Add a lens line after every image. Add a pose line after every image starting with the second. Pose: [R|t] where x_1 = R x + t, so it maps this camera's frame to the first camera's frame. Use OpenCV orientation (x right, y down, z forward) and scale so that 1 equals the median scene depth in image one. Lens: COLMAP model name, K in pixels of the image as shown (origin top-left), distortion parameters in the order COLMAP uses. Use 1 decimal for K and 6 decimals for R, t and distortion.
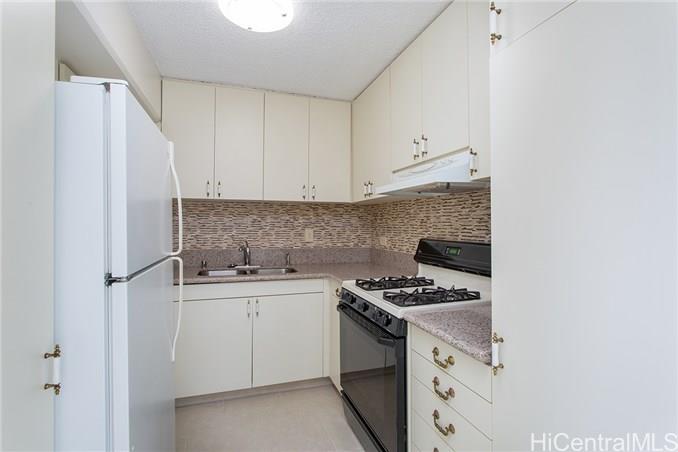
lens RADIAL K [[347.0, 0, 339.0], [0, 347.0, 226.0], [0, 0, 1]] dist [-0.003674, -0.000352]
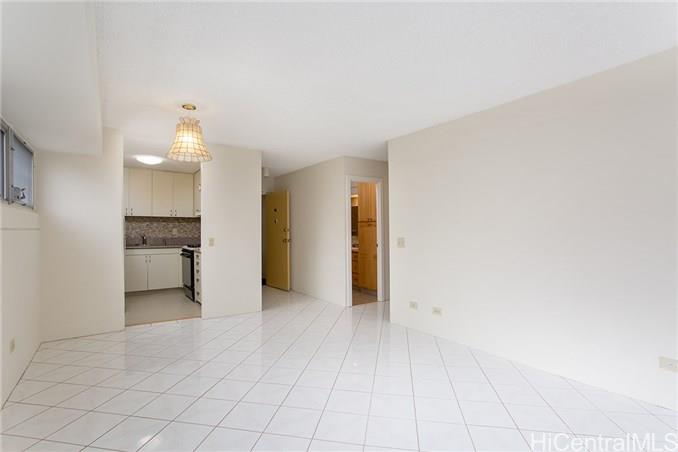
lens RADIAL K [[347.0, 0, 339.0], [0, 347.0, 226.0], [0, 0, 1]] dist [-0.003674, -0.000352]
pose [[0.958246, 0.000181, 0.285945, 0.298920], [0.002987, 0.999939, -0.010643, 0.018050], [-0.285930, 0.011052, 0.958187, -1.495676]]
